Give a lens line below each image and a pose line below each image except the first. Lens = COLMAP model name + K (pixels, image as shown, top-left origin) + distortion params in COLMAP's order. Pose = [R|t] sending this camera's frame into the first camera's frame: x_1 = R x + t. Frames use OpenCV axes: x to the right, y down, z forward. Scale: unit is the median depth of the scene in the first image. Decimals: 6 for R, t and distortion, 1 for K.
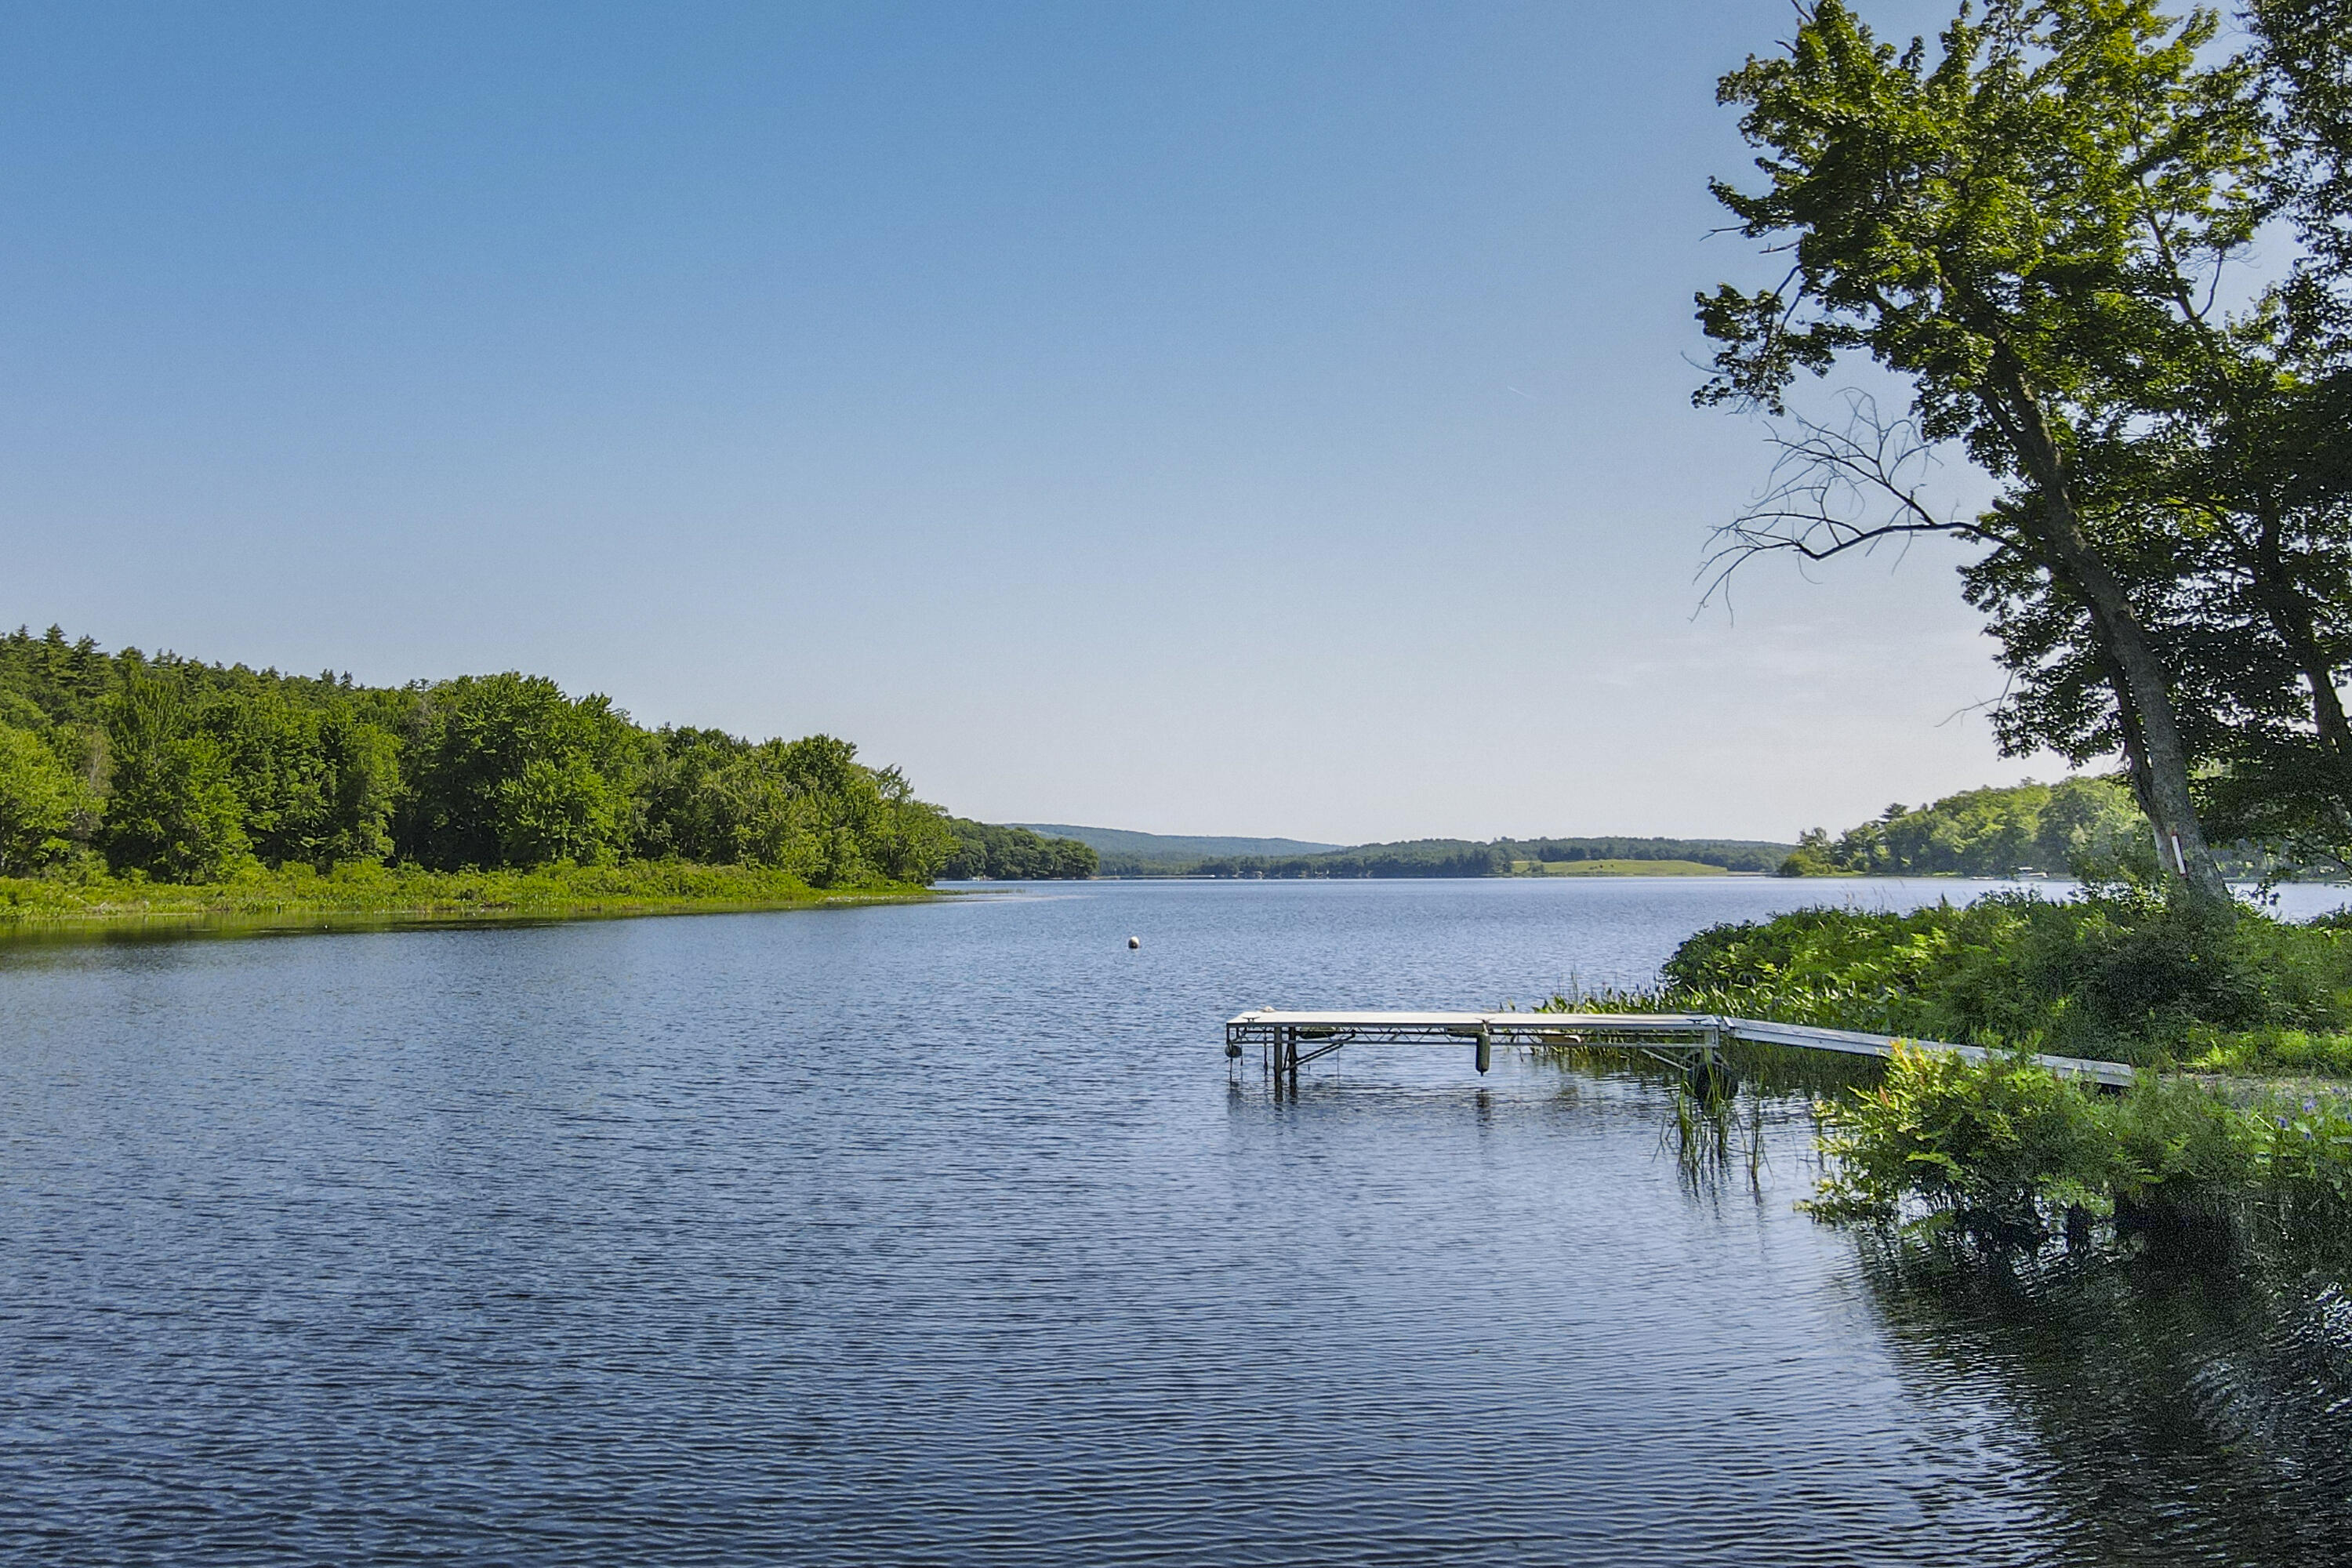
lens RADIAL K [[1642.7, 0, 1172.5], [0, 1642.7, 789.7], [0, 0, 1]] dist [-0.011064, -0.000782]
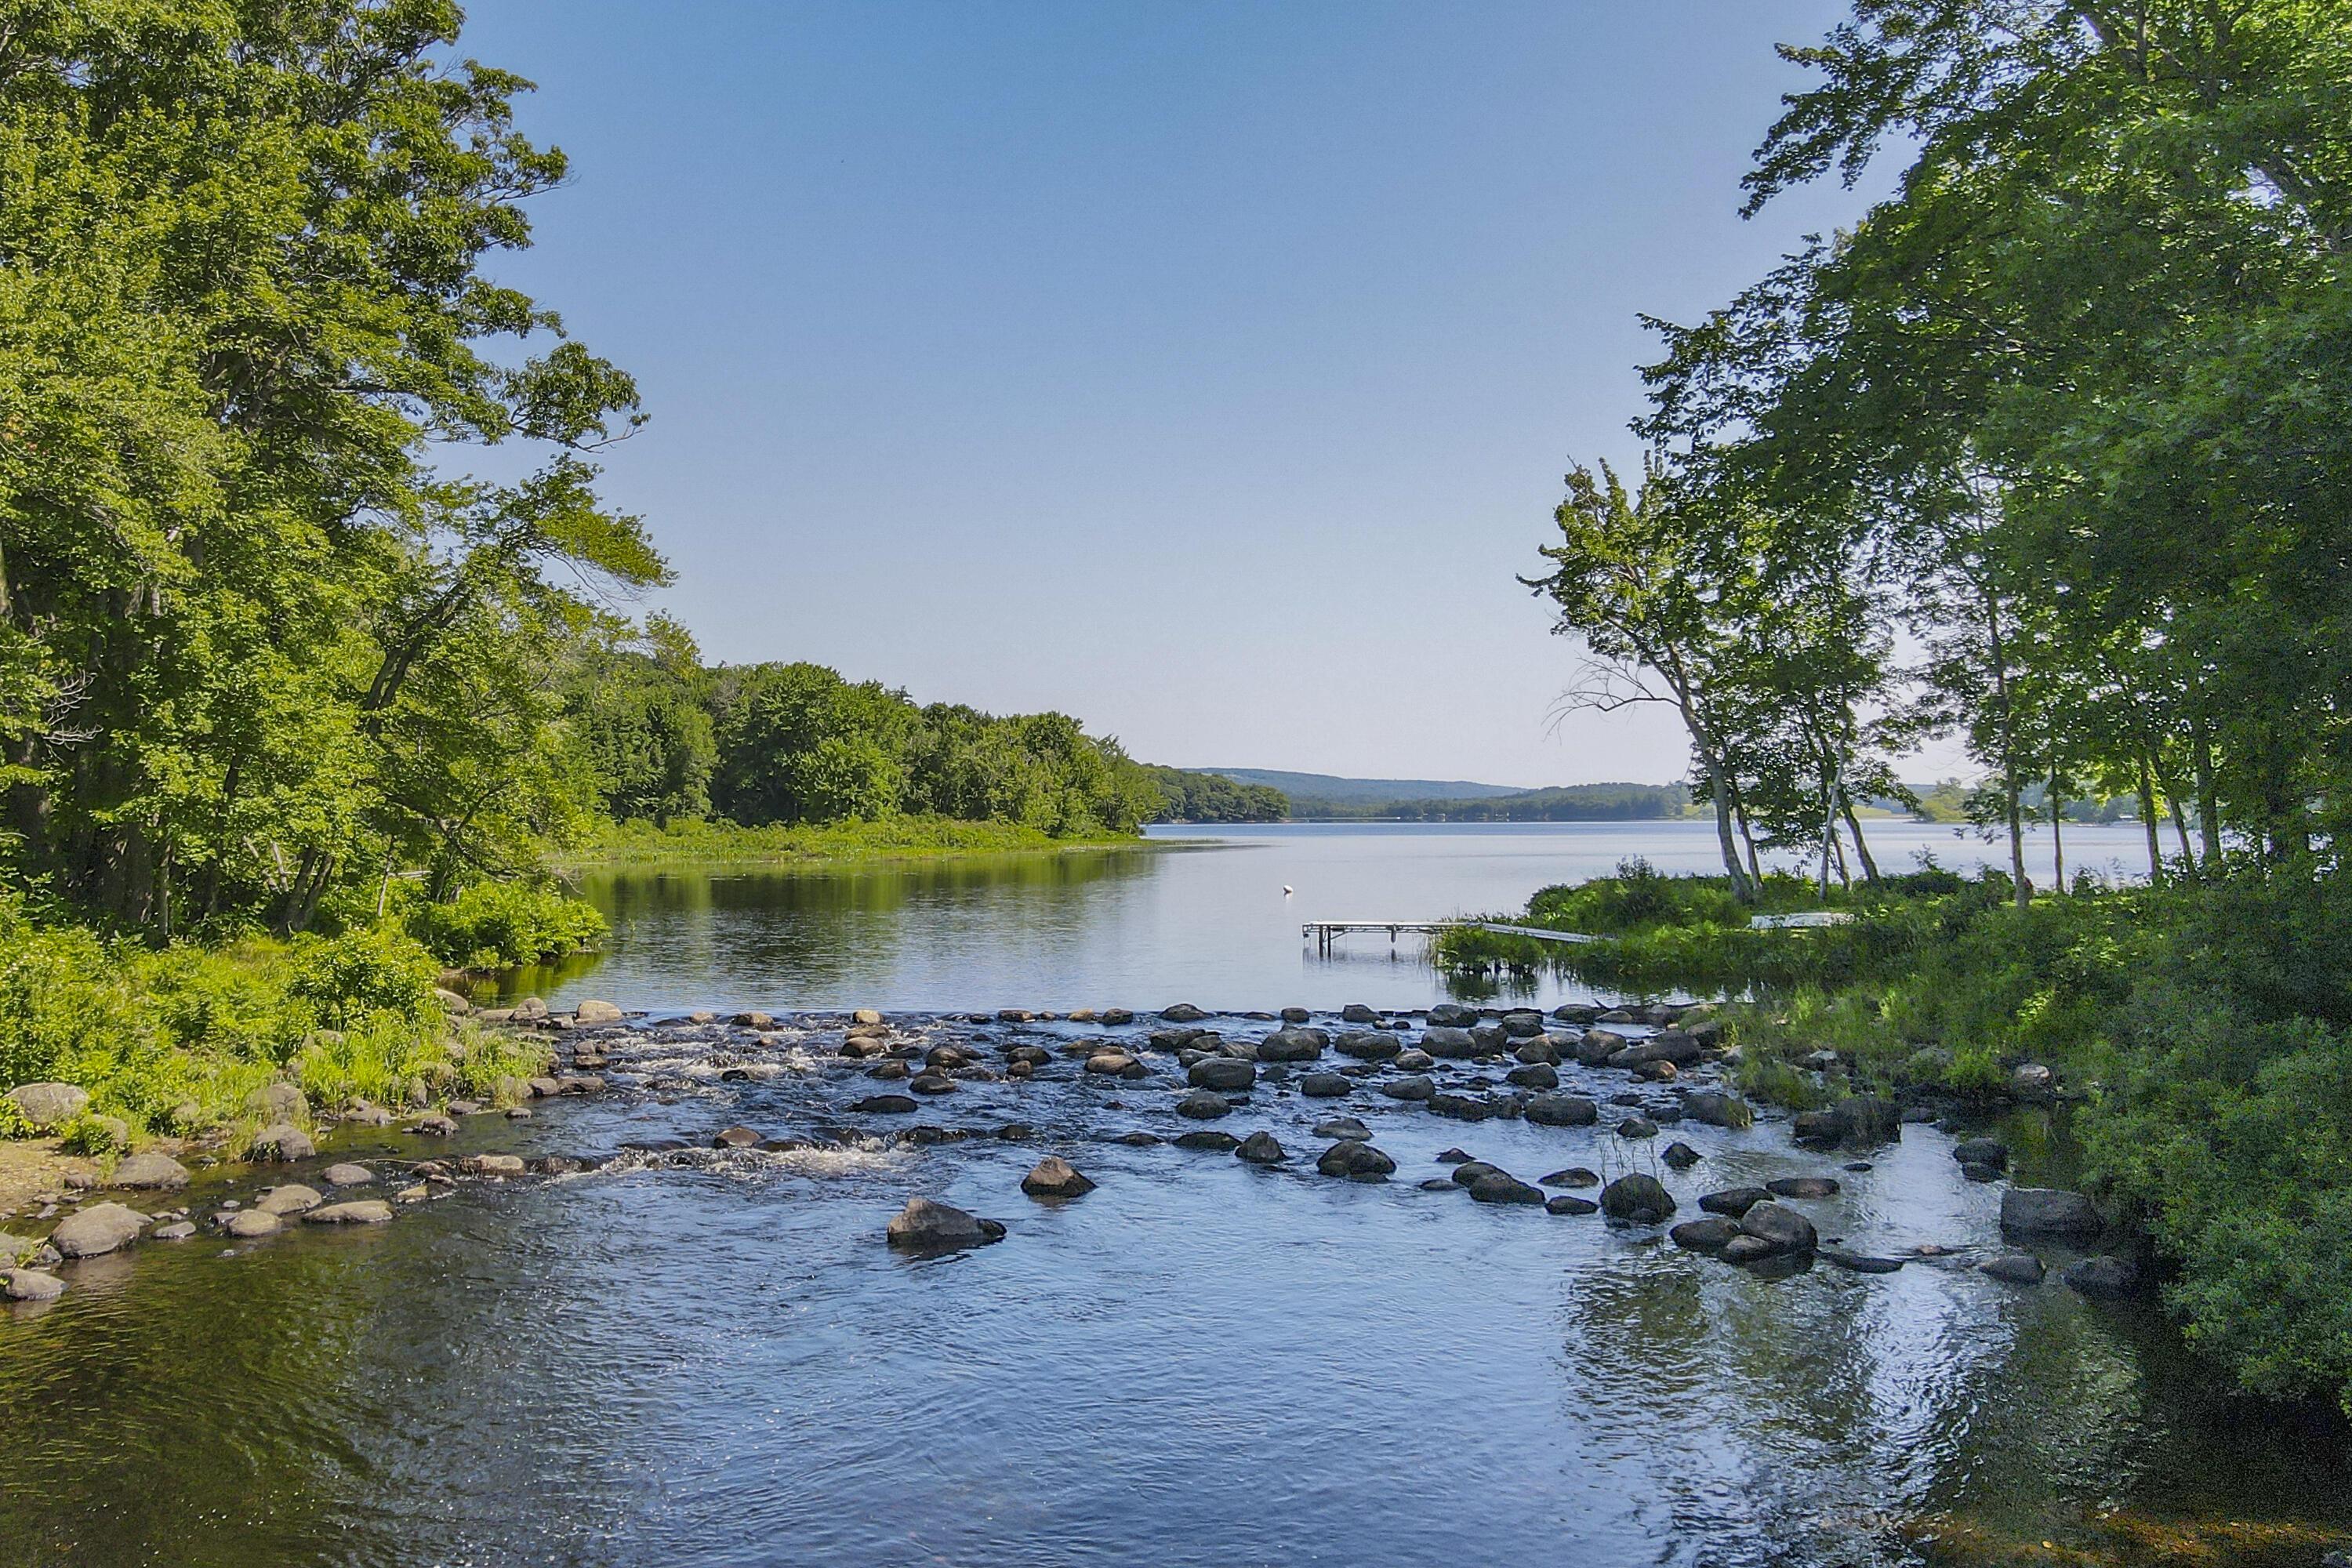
lens RADIAL K [[1642.7, 0, 1178.0], [0, 1642.7, 783.8], [0, 0, 1]] dist [-0.011064, -0.000782]
pose [[0.993403, -0.006198, -0.114504, 0.014270], [0.010140, 0.999375, 0.033879, -0.020081], [0.114222, -0.034817, 0.992845, -0.184560]]
